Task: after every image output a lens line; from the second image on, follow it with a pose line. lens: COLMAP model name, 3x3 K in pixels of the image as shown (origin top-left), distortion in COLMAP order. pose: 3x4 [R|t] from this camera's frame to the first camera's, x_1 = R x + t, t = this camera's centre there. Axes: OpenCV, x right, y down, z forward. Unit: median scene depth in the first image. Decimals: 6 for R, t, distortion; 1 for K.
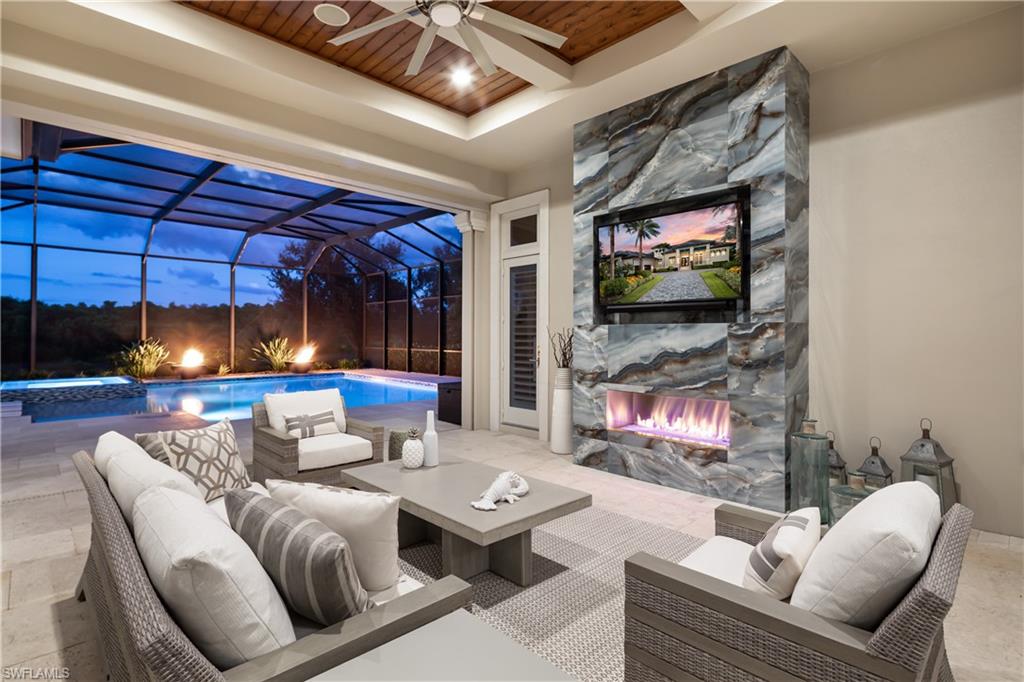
lens RADIAL K [[497.2, 0, 503.4], [0, 497.2, 336.8], [0, 0, 1]] dist [-0.003317, -0.001015]
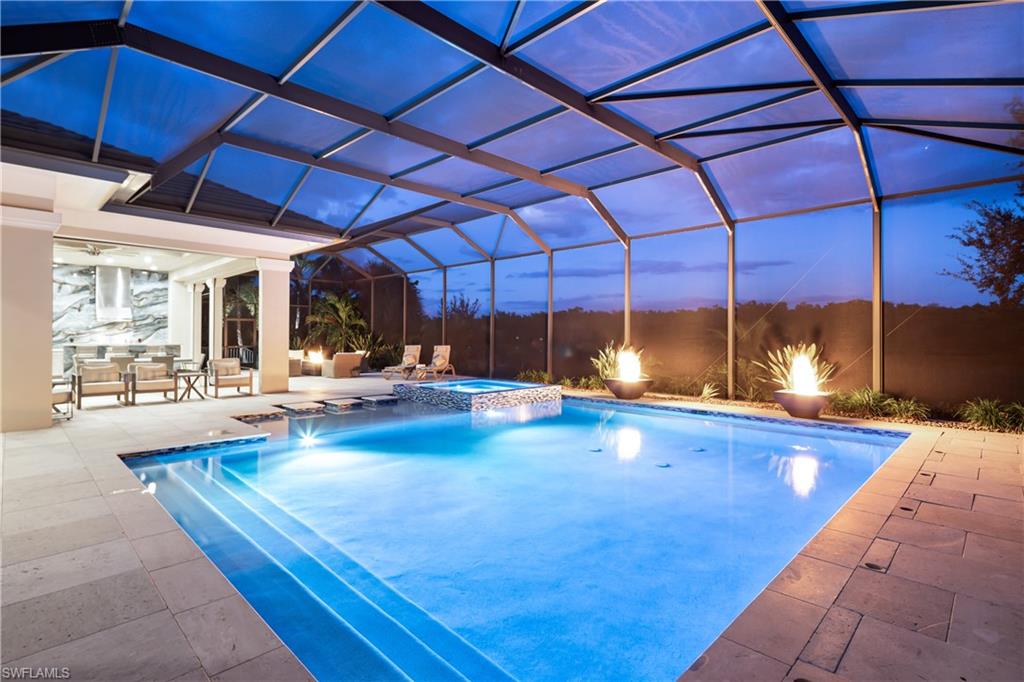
lens RADIAL K [[497.2, 0, 503.4], [0, 497.2, 336.8], [0, 0, 1]] dist [-0.003317, -0.001015]
pose [[0.014153, -0.003557, -0.999894, 0.120520], [-0.007769, 0.999963, -0.003667, -0.002158], [0.999870, 0.007820, 0.014125, 1.092071]]
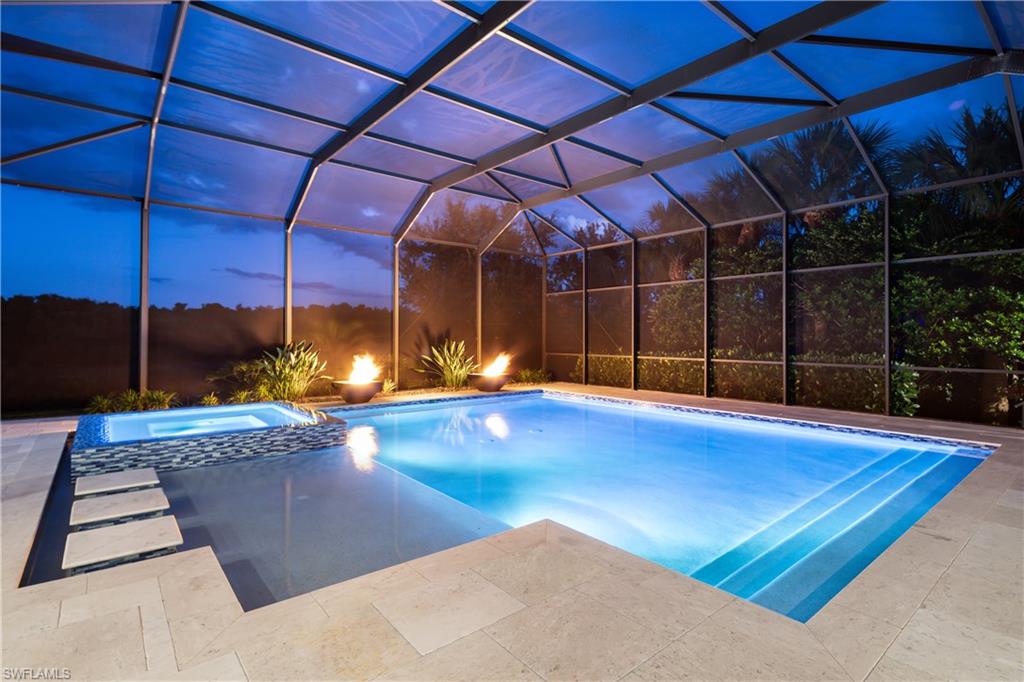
lens RADIAL K [[497.2, 0, 503.4], [0, 497.2, 336.8], [0, 0, 1]] dist [-0.003317, -0.001015]
pose [[0.996637, -0.001266, -0.081929, -0.517514], [0.001004, 0.999994, -0.003236, -0.001510], [0.081932, 0.003143, 0.996633, 0.471275]]
